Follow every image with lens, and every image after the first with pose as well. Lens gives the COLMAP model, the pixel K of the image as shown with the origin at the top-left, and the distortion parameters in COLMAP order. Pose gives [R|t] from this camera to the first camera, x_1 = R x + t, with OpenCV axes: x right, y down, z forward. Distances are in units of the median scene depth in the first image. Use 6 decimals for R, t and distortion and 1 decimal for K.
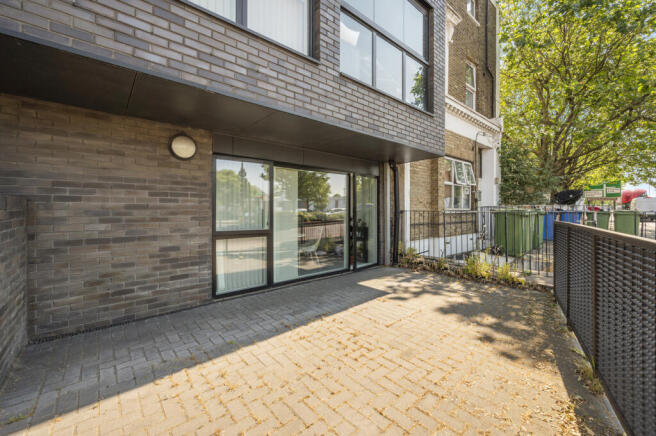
lens RADIAL K [[265.6, 0, 329.4], [0, 265.6, 212.1], [0, 0, 1]] dist [0.000011, -0.000126]
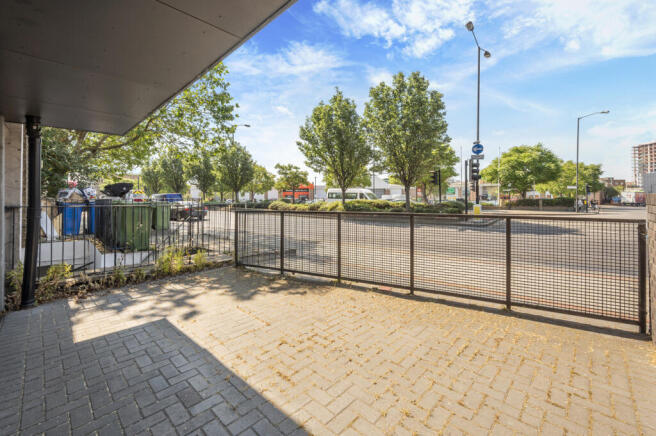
lens RADIAL K [[274.2, 0, 329.8], [0, 274.2, 200.9], [0, 0, 1]] dist [0.000620, 0.000026]
pose [[-0.095031, -0.001973, 0.995472, -0.846252], [0.008552, 0.999960, 0.002798, -0.026564], [-0.995438, 0.008779, -0.095010, 0.912597]]
